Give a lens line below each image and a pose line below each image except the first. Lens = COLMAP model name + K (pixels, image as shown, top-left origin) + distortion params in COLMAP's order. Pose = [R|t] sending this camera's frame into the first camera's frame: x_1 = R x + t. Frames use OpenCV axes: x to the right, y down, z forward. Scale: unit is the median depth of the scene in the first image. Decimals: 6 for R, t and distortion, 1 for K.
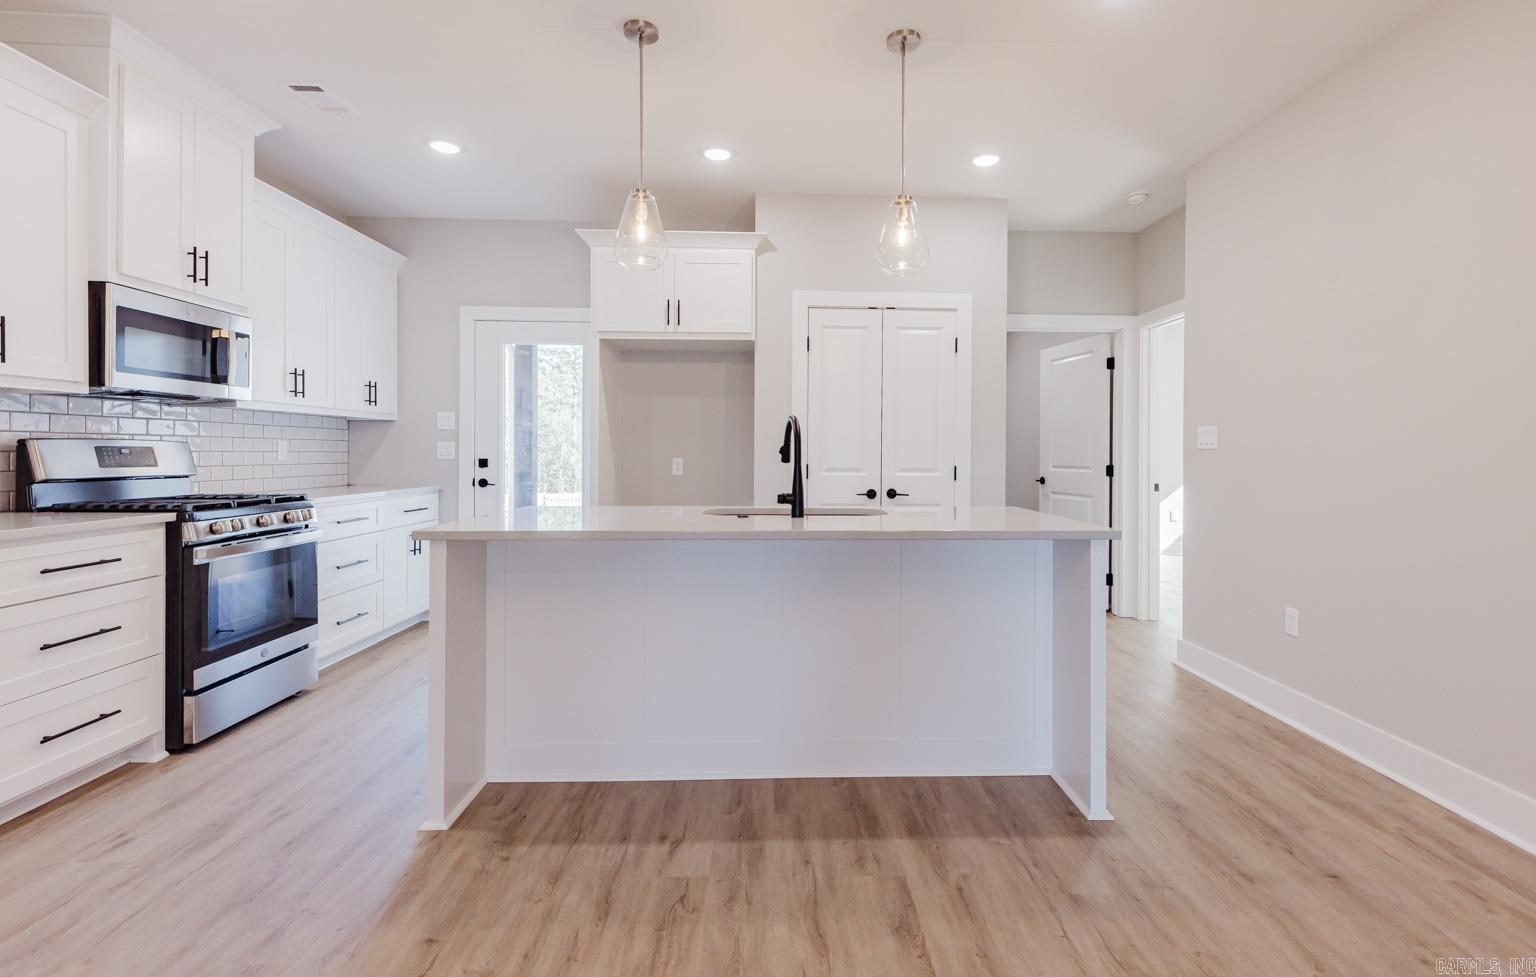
lens RADIAL K [[710.4, 0, 801.3], [0, 710.4, 456.9], [0, 0, 1]] dist [0.015483, -0.006853]
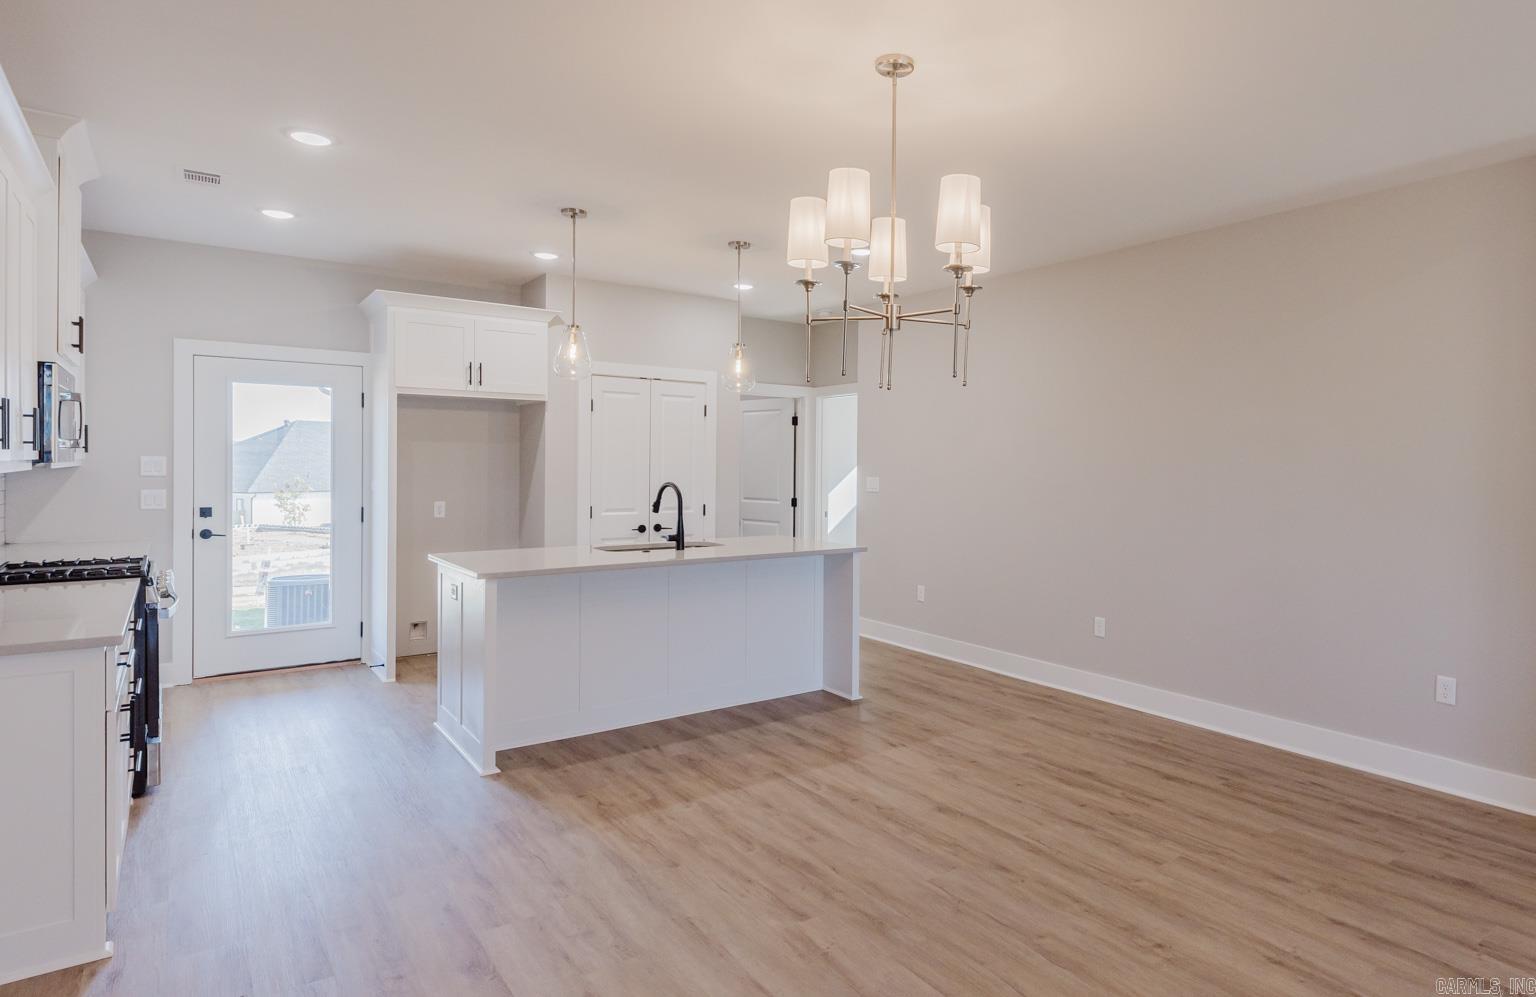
lens RADIAL K [[870.0, 0, 882.5], [0, 870.0, 471.5], [0, 0, 1]] dist [0.018765, -0.006151]
pose [[0.803206, -0.003451, 0.595691, -0.619654], [-0.001794, 0.999965, 0.008212, -0.080174], [-0.595699, -0.007665, 0.803171, -0.614259]]
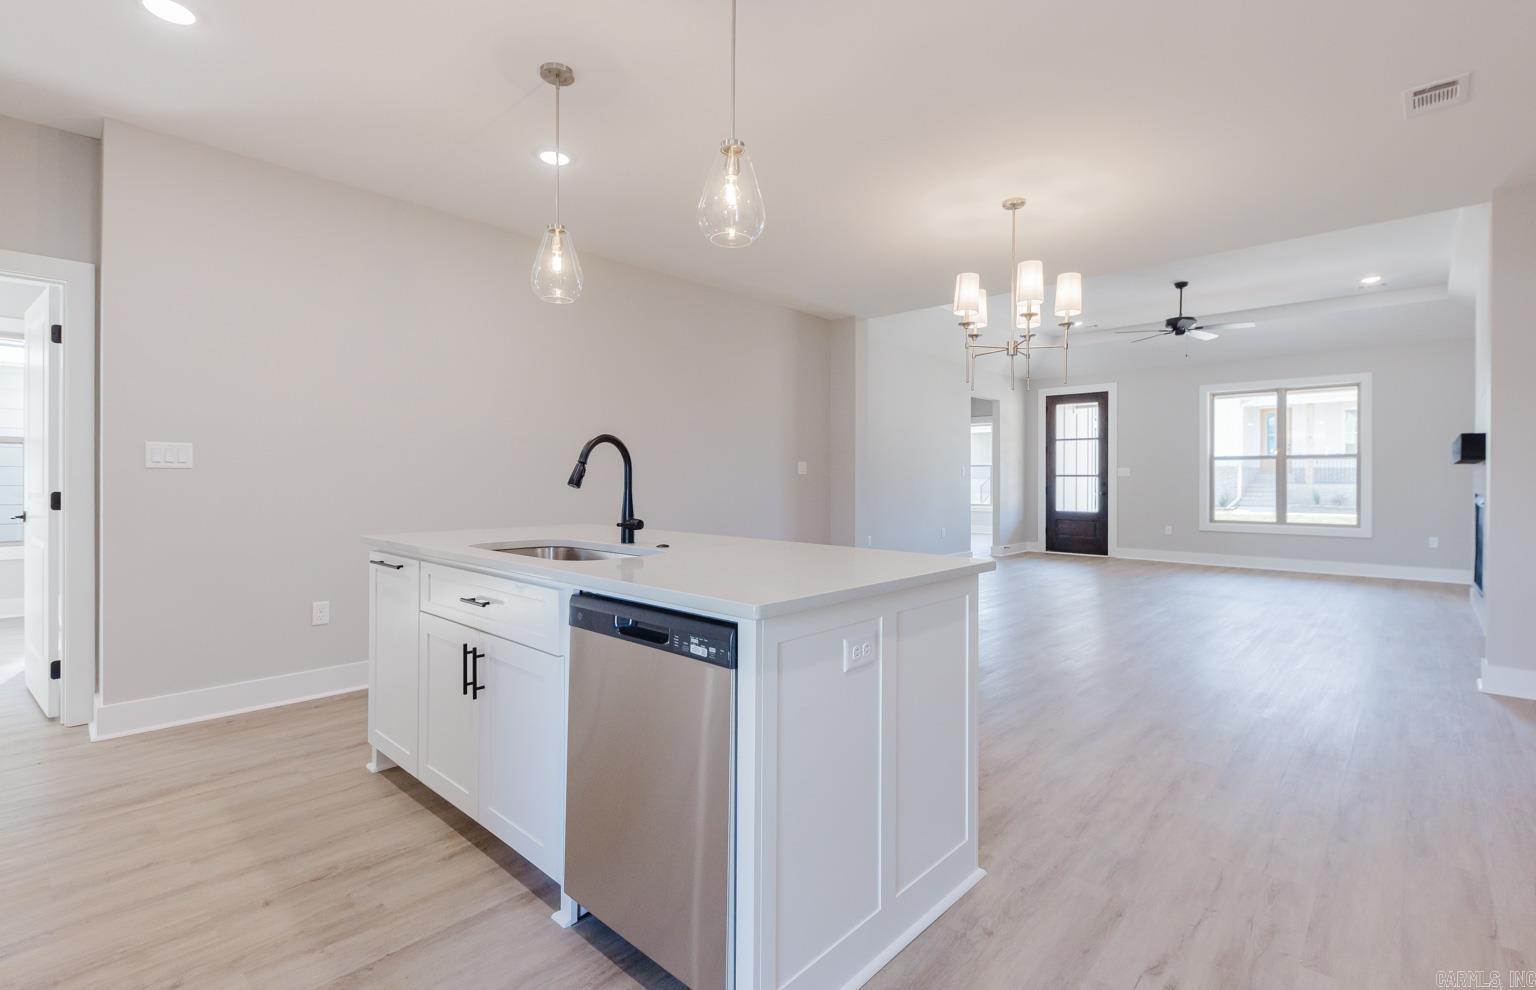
lens RADIAL K [[701.3, 0, 774.0], [0, 701.3, 477.5], [0, 0, 1]] dist [0.014741, -0.005867]
pose [[-0.712986, -0.008050, 0.701132, -0.650579], [-0.003656, 0.999963, 0.007762, -0.009764], [-0.701169, 0.002971, -0.712989, 1.231320]]
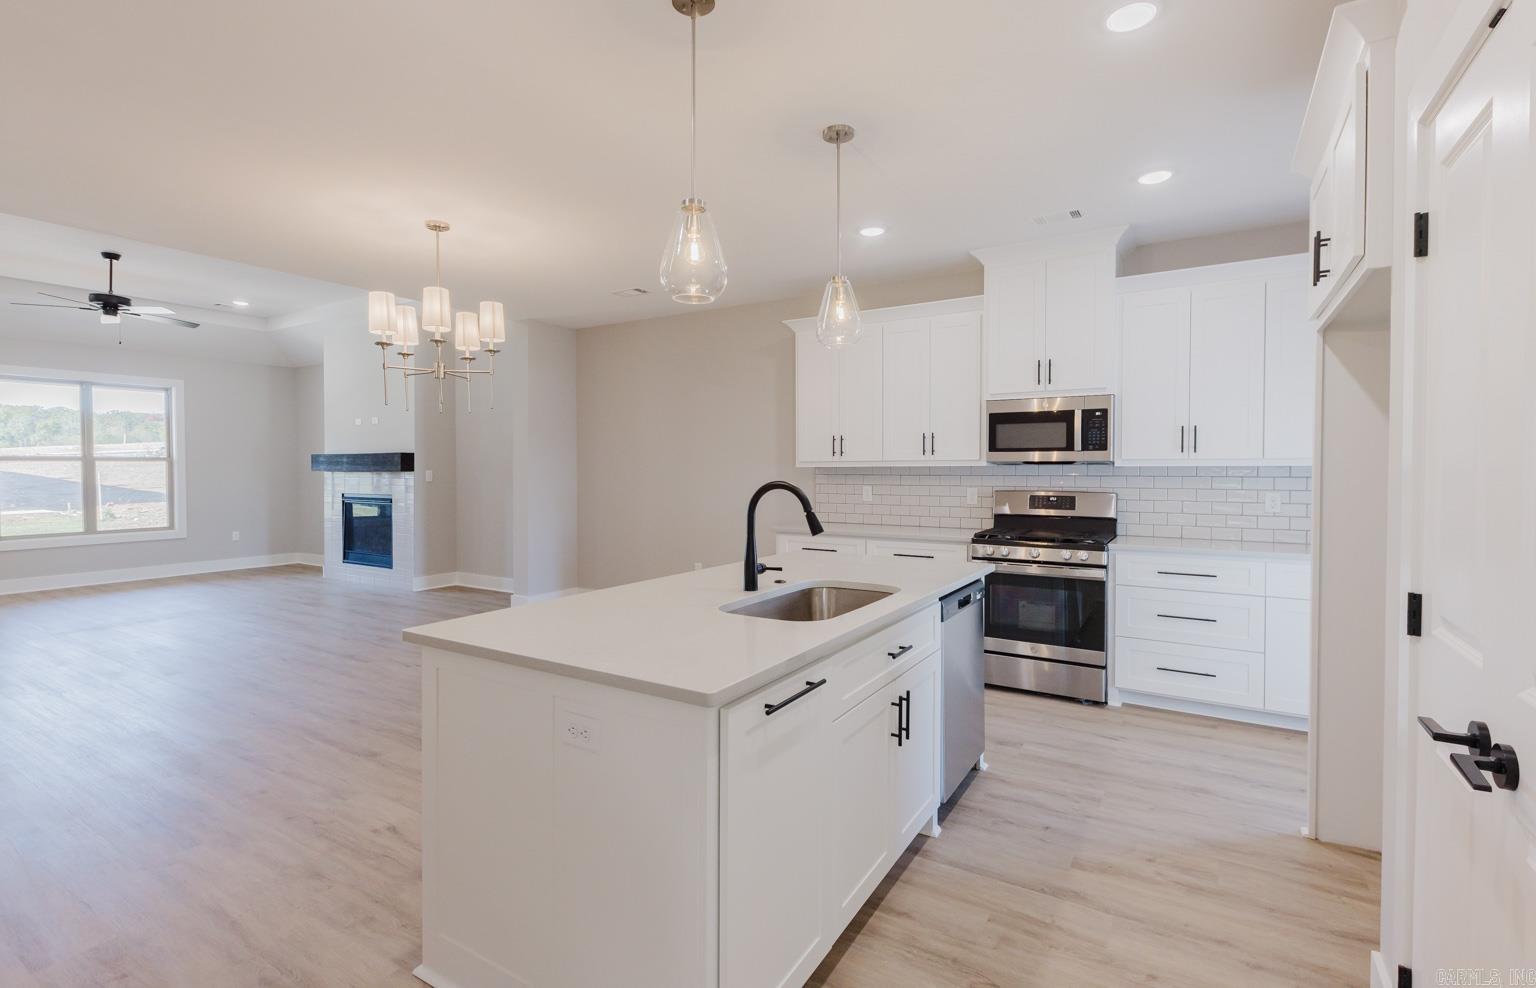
lens RADIAL K [[701.3, 0, 760.9], [0, 701.3, 482.2], [0, 0, 1]] dist [0.014741, -0.005867]
pose [[-0.558563, 0.009623, -0.829406, 0.609045], [-0.009607, 0.999791, 0.018069, -0.059957], [0.829407, 0.018061, -0.558354, 1.223544]]
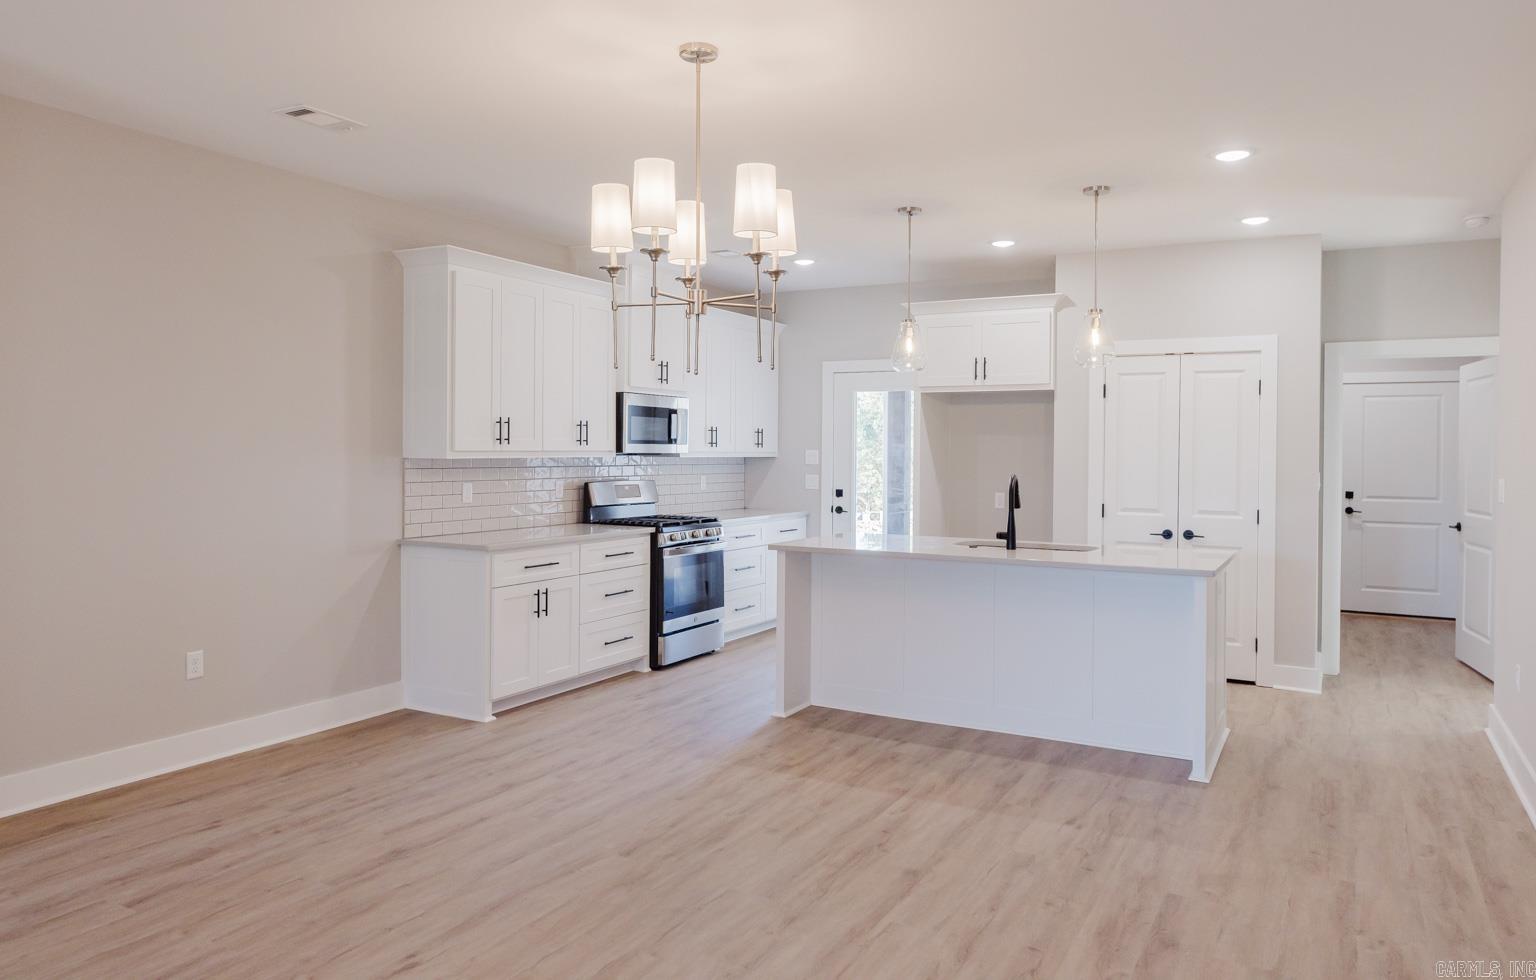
lens RADIAL K [[1028.0, 0, 777.8], [0, 1028.0, 456.6], [0, 0, 1]] dist [0.017578, -0.018908]
pose [[0.856872, 0.005243, -0.515502, 0.509562], [-0.007584, 0.999968, -0.002434, -0.069782], [0.515473, 0.005995, 0.856885, -0.759453]]
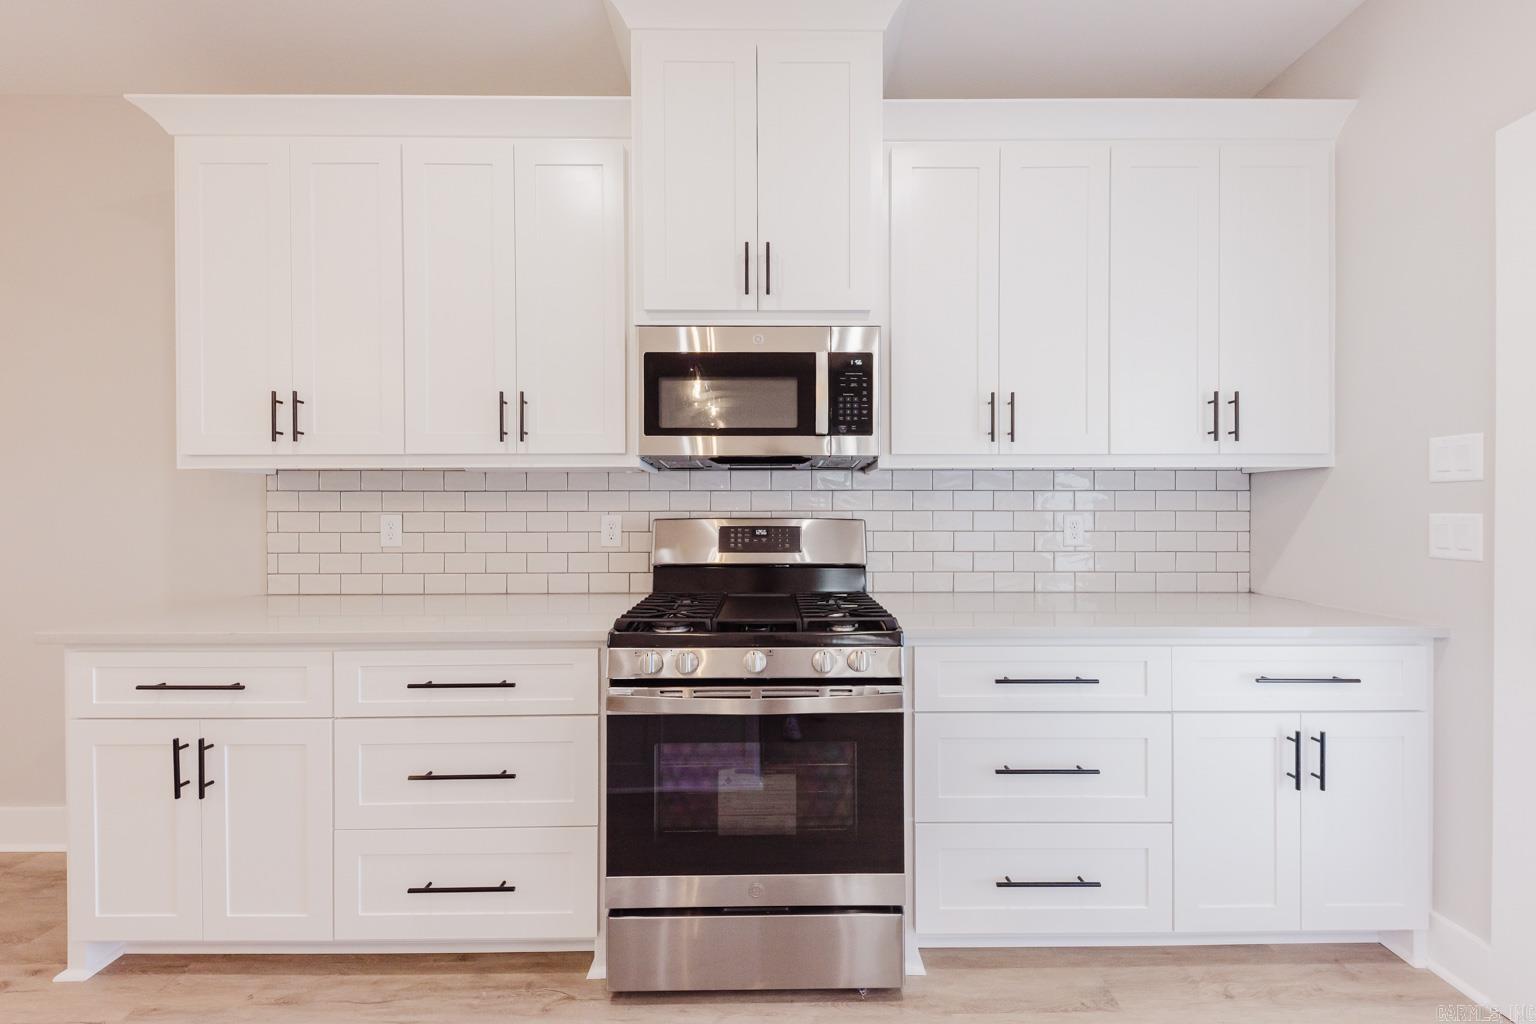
lens RADIAL K [[586.6, 0, 772.3], [0, 586.6, 504.9], [0, 0, 1]] dist [0.003422, -0.001071]
pose [[-0.038624, -0.008566, -0.999217, -0.257852], [-0.005193, 0.999951, -0.008372, -0.031348], [0.999240, 0.004865, -0.038666, 0.960281]]
